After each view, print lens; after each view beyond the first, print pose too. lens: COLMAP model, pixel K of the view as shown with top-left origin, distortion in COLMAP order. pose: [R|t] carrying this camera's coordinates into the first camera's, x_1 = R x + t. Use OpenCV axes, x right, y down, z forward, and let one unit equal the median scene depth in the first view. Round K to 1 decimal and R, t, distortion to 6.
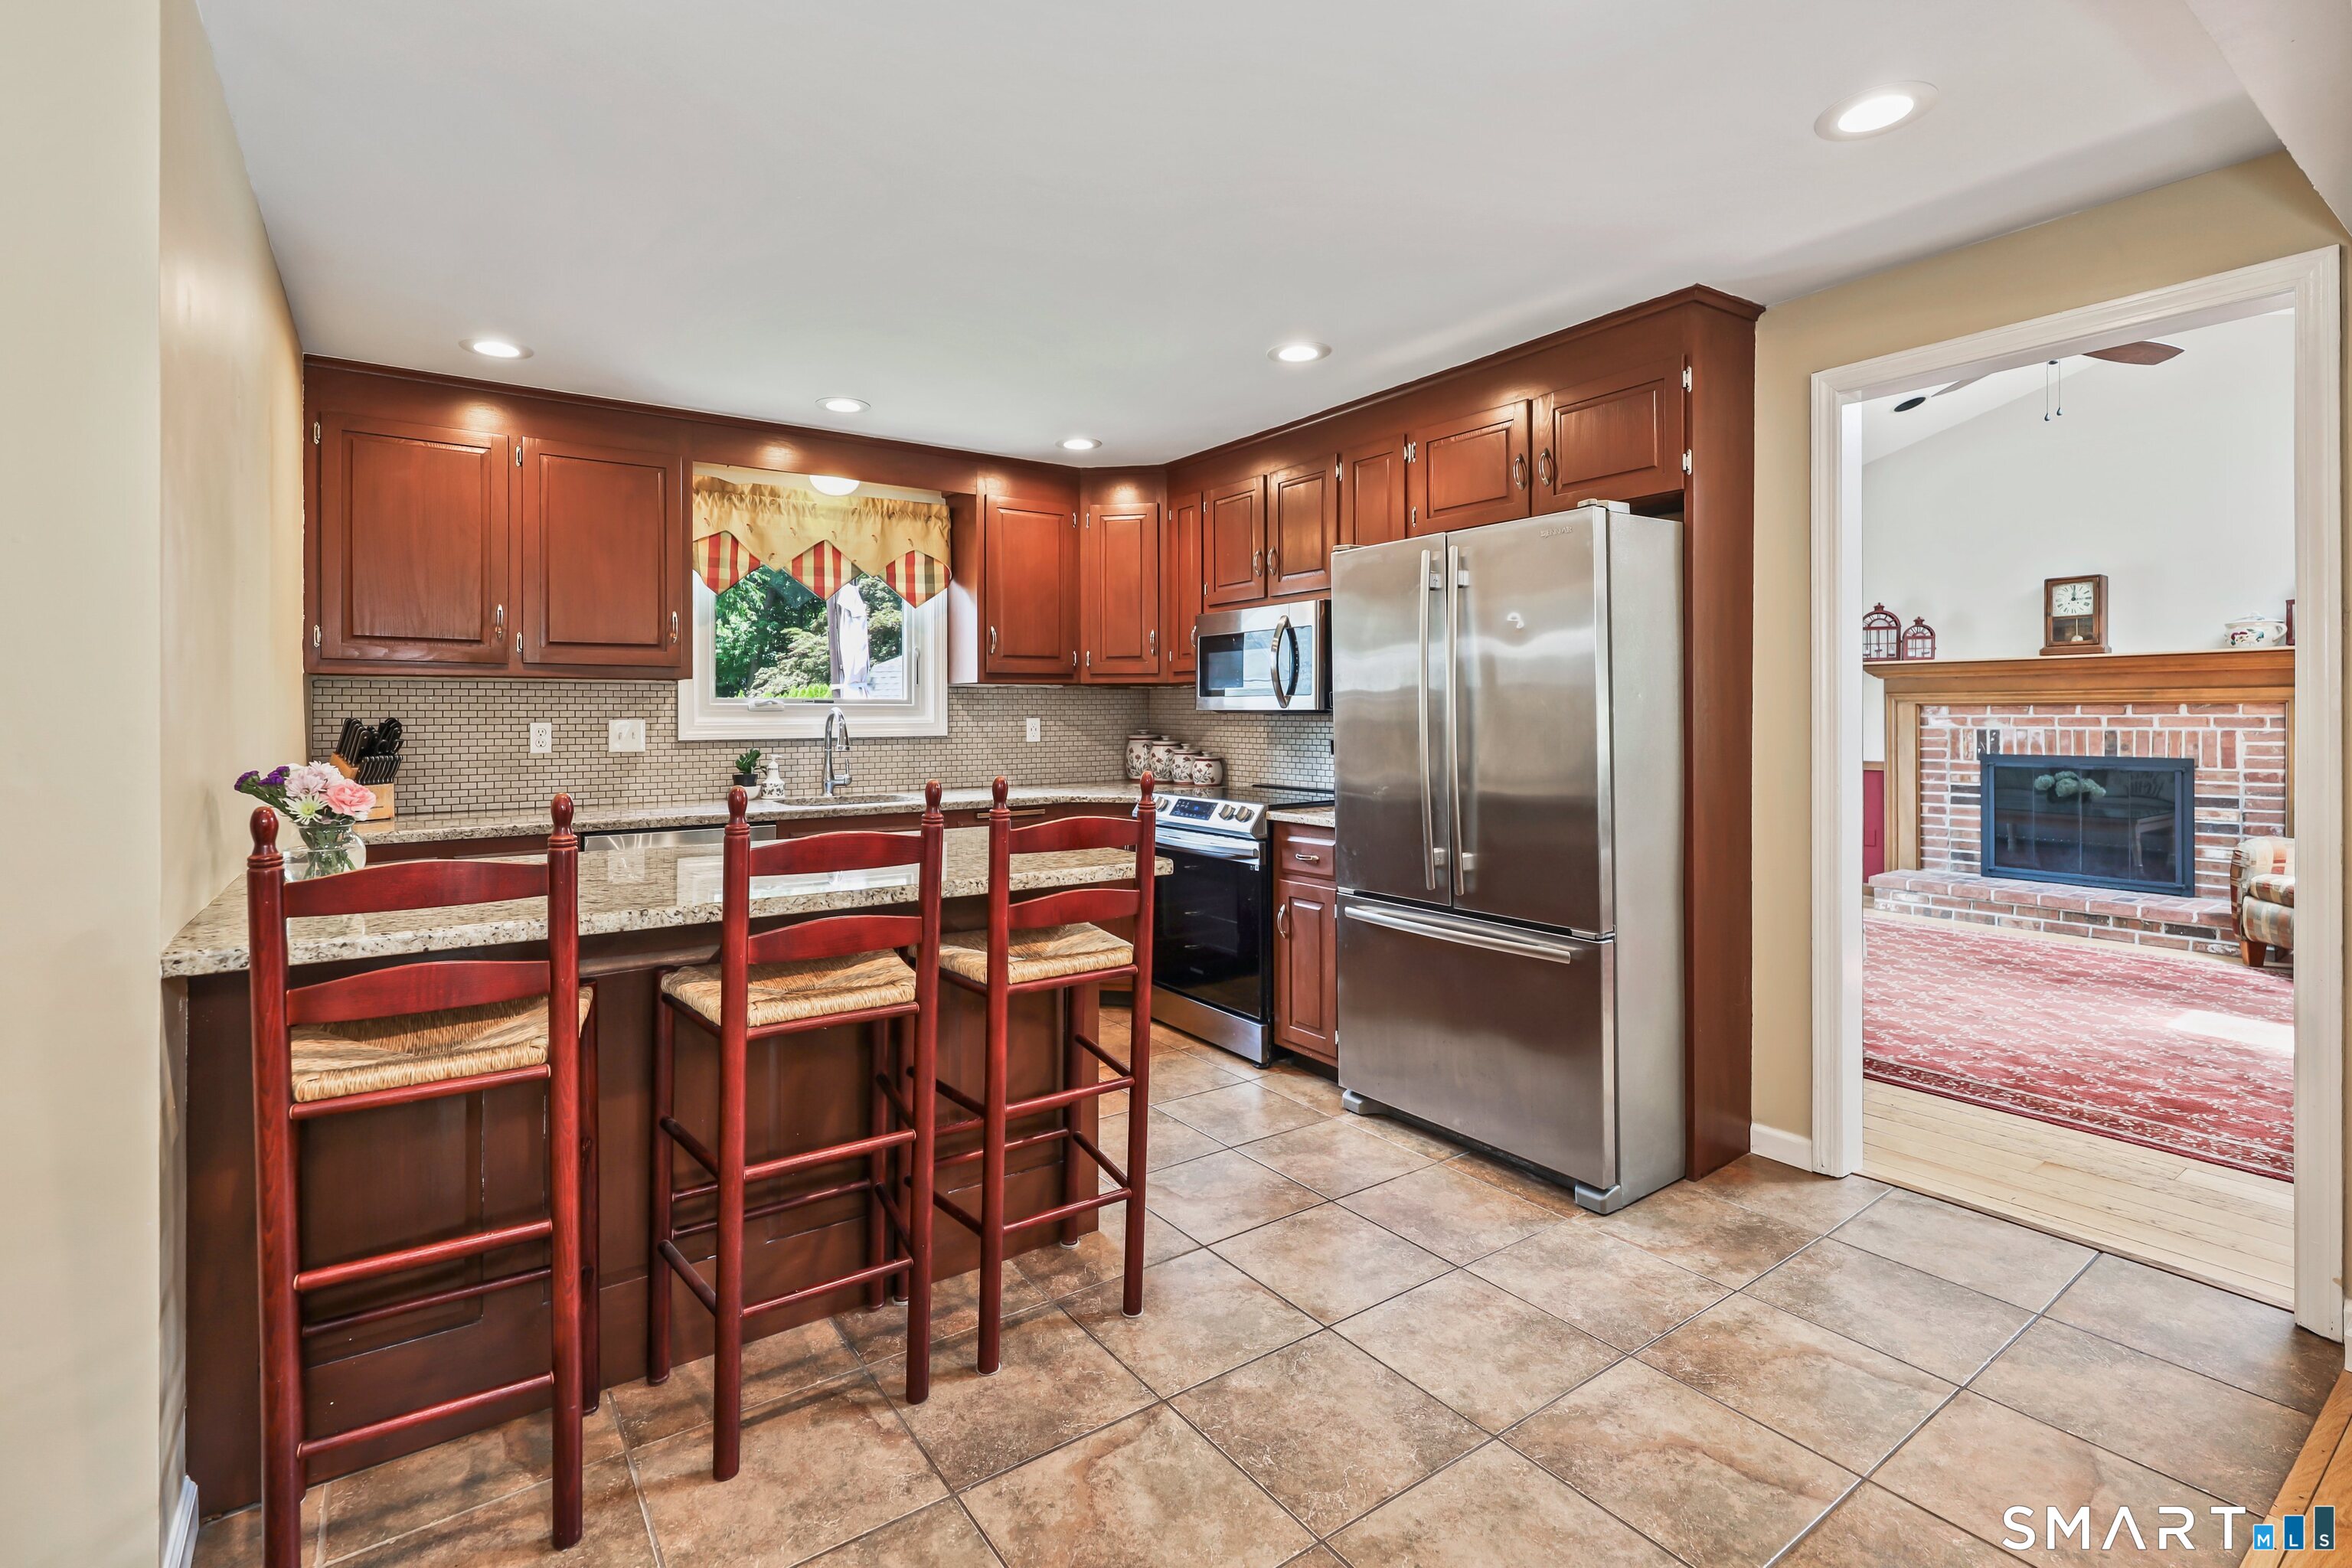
lens RADIAL K [[1081.4, 0, 1146.9], [0, 1081.4, 718.1], [0, 0, 1]] dist [-0.000436, -0.000164]
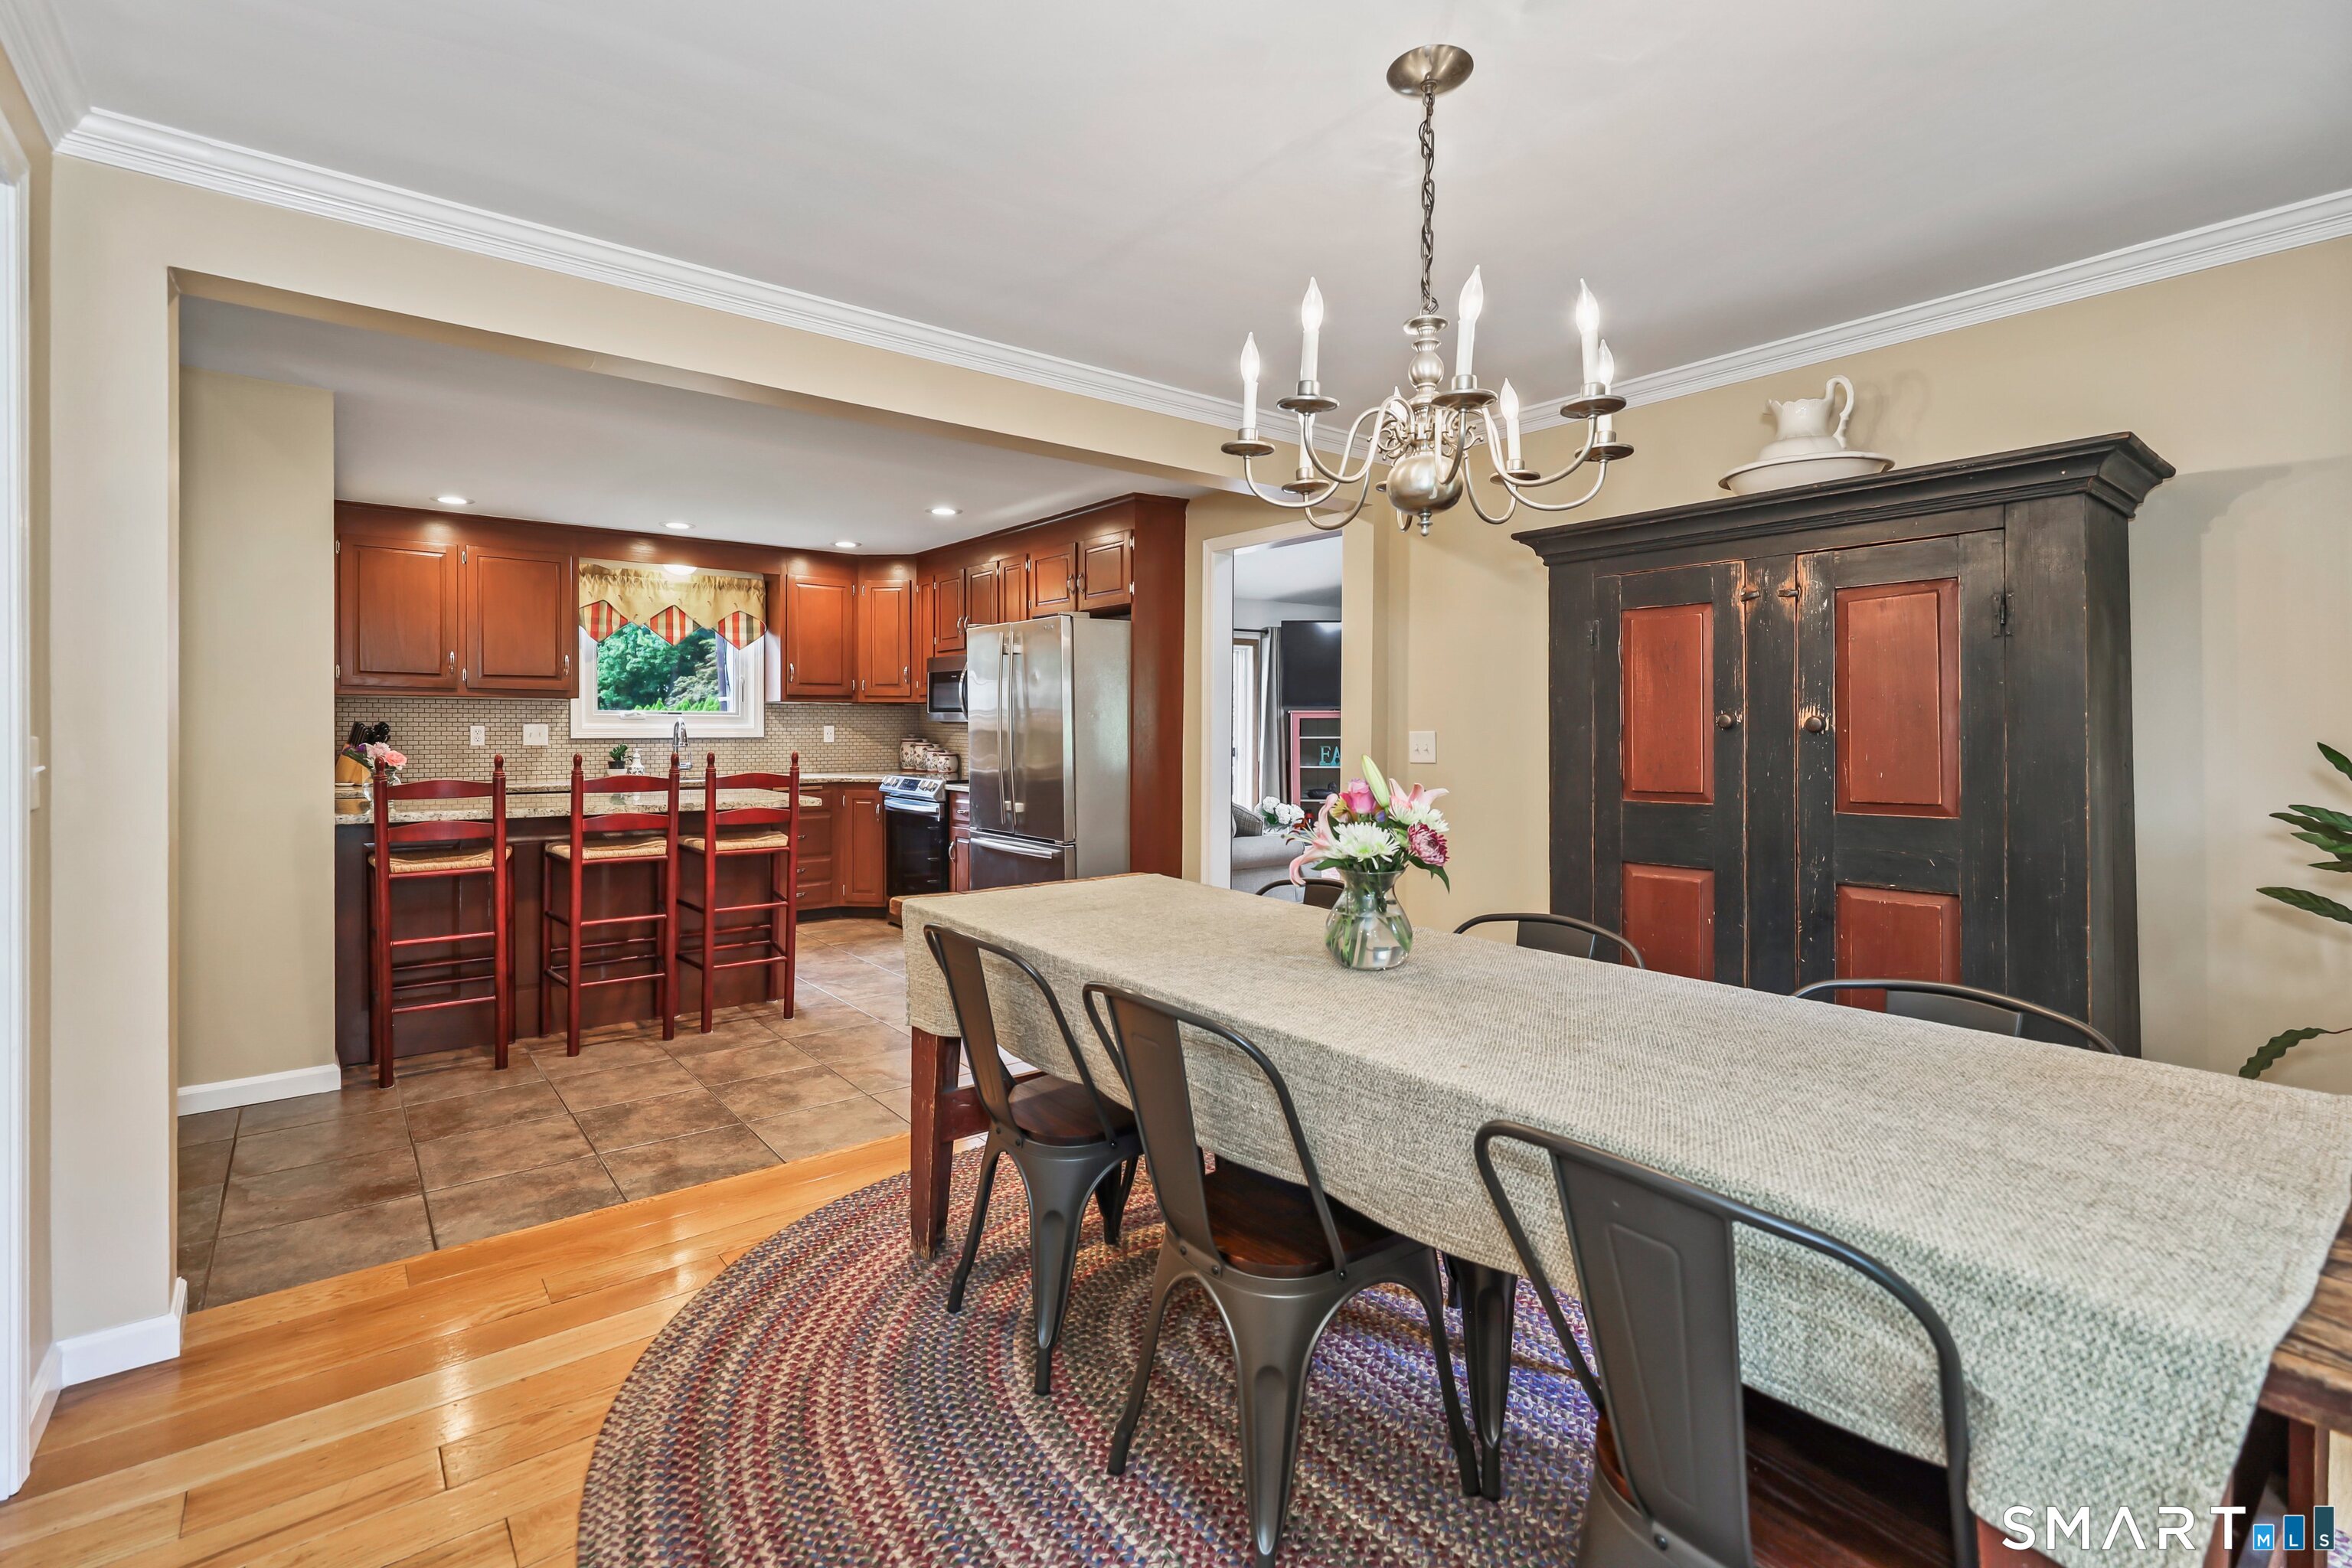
lens RADIAL K [[1060.4, 0, 1142.1], [0, 1060.4, 744.4], [0, 0, 1]] dist [0.000953, 0.000095]
pose [[0.998022, 0.007609, 0.062400, 0.271834], [-0.008548, 0.999854, 0.014807, 0.000382], [-0.062278, -0.015311, 0.997941, -0.531114]]
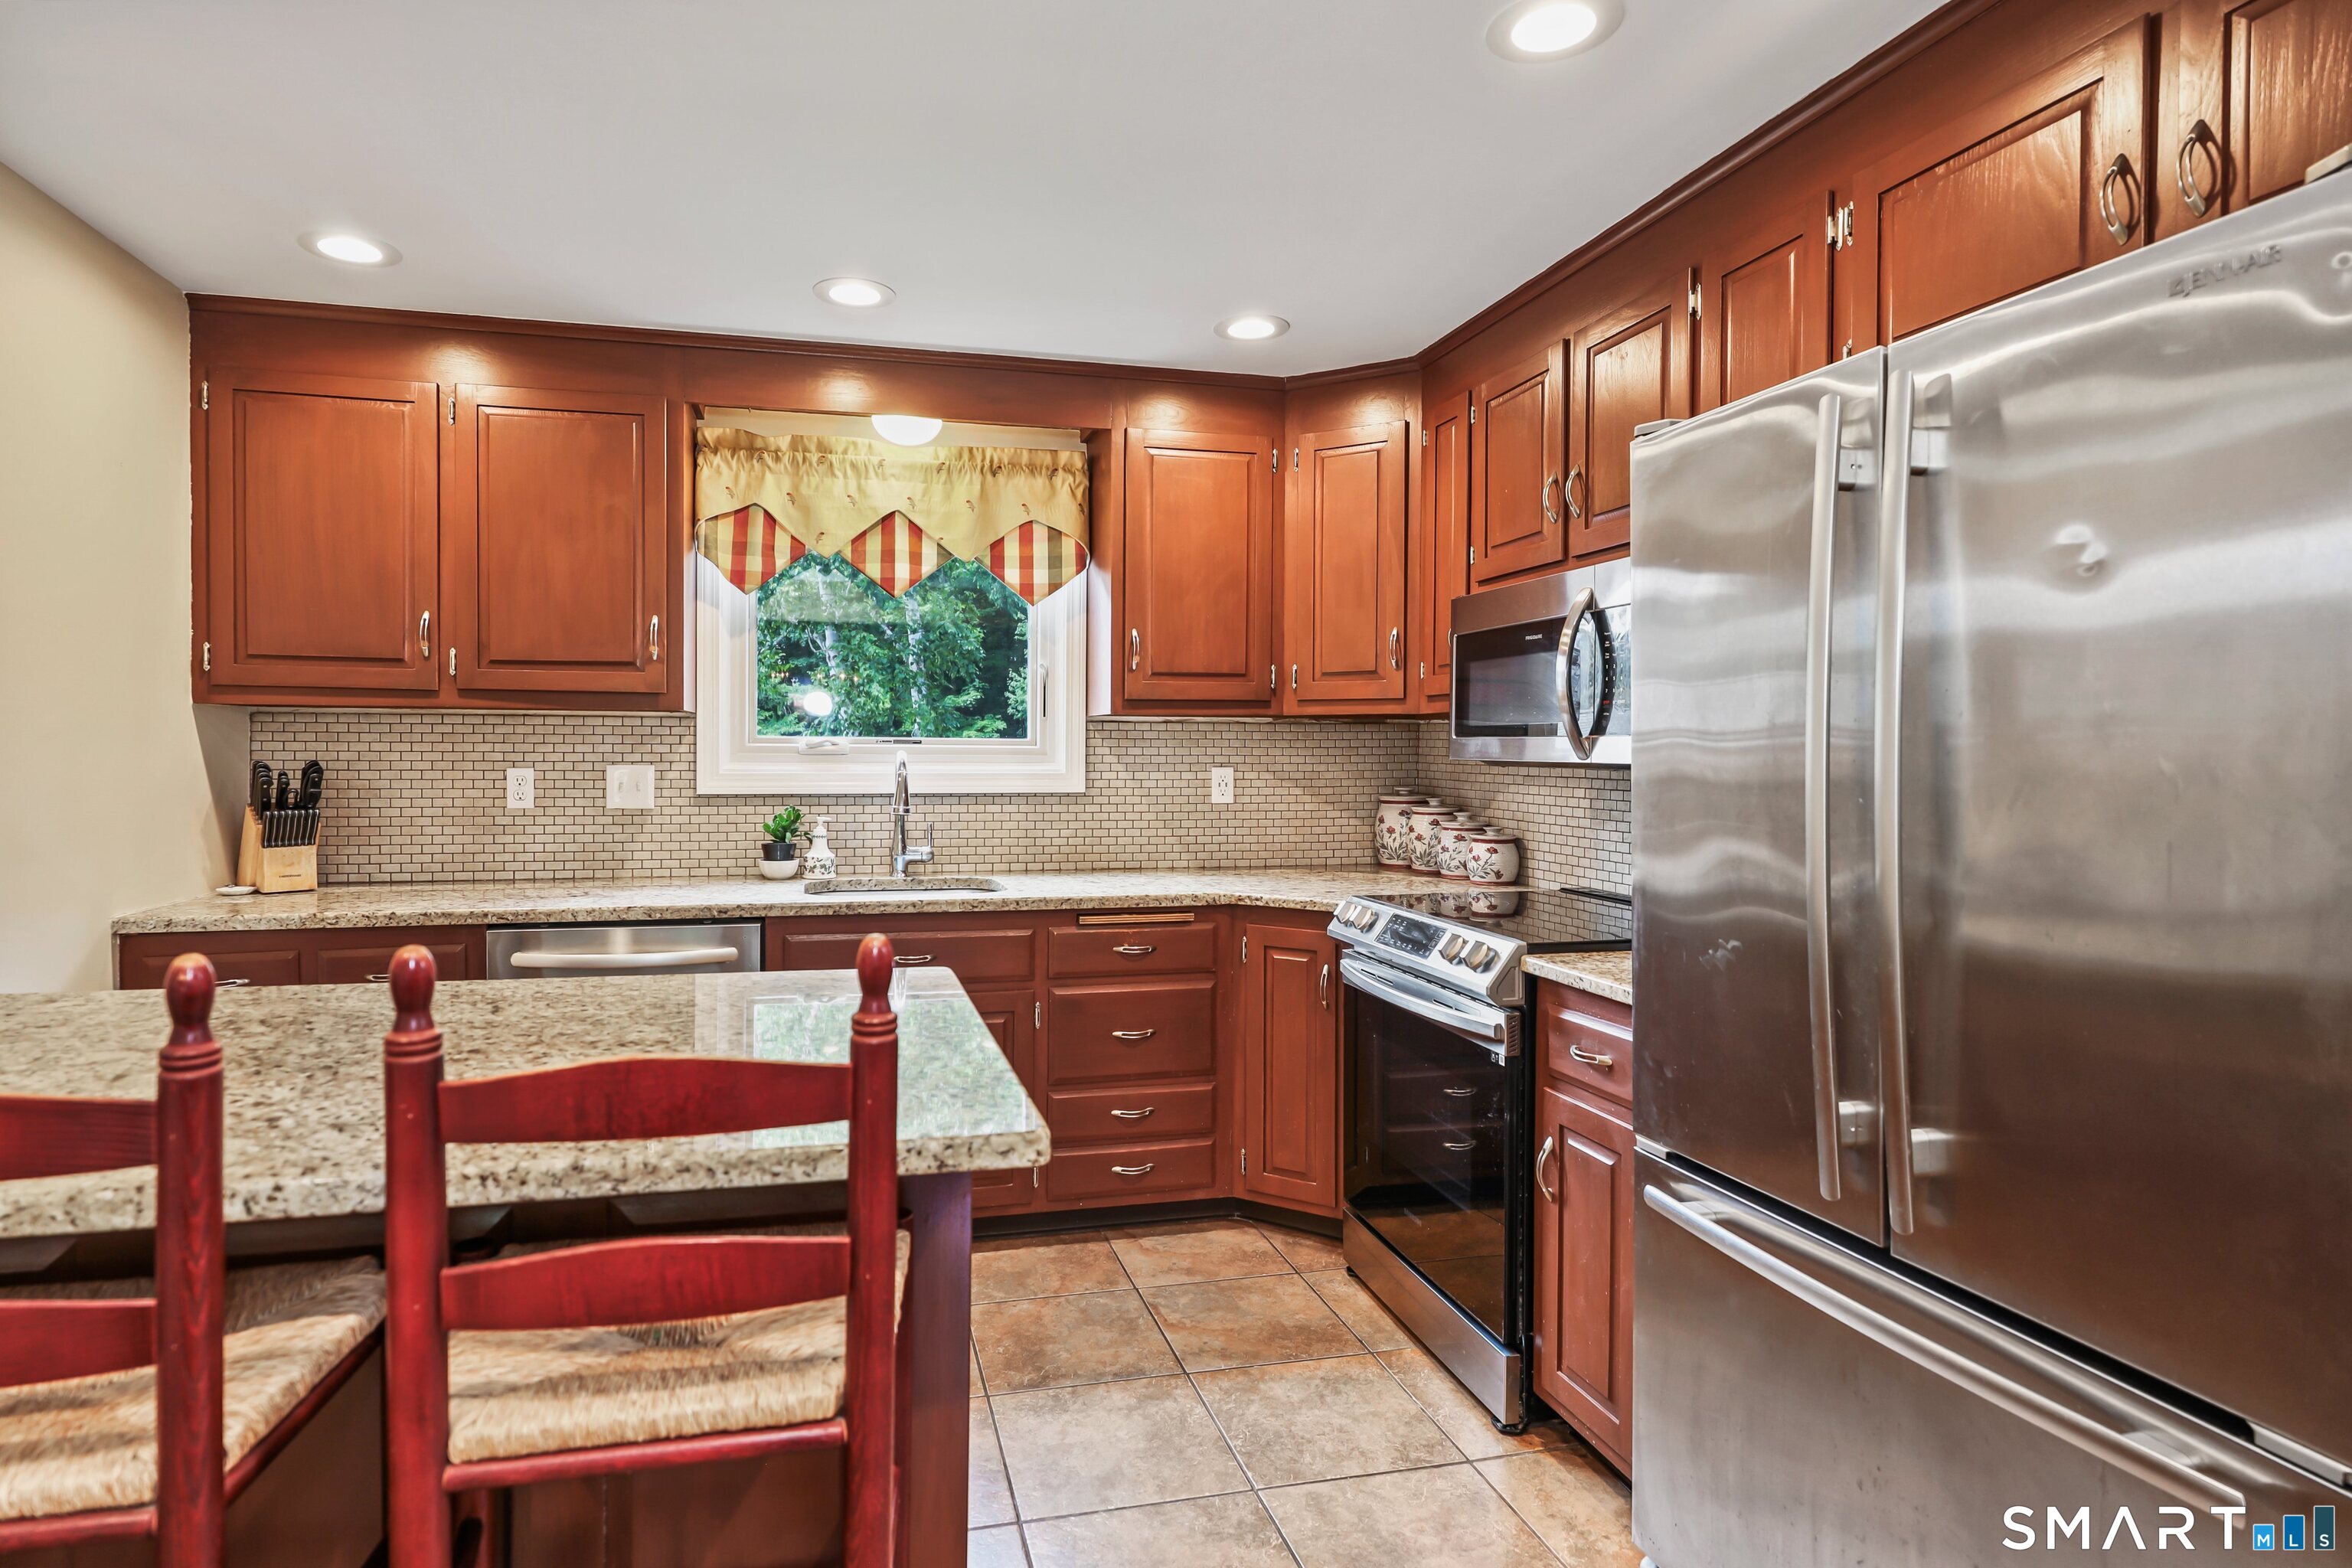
lens RADIAL K [[1248.0, 0, 1076.0], [0, 1248.0, 770.5], [0, 0, 1]] dist [-0.001010, -0.000615]
pose [[0.925974, 0.014327, -0.377315, 0.122474], [-0.010079, 0.999862, 0.013232, -0.009103], [0.377453, -0.008450, 0.925990, 0.312829]]
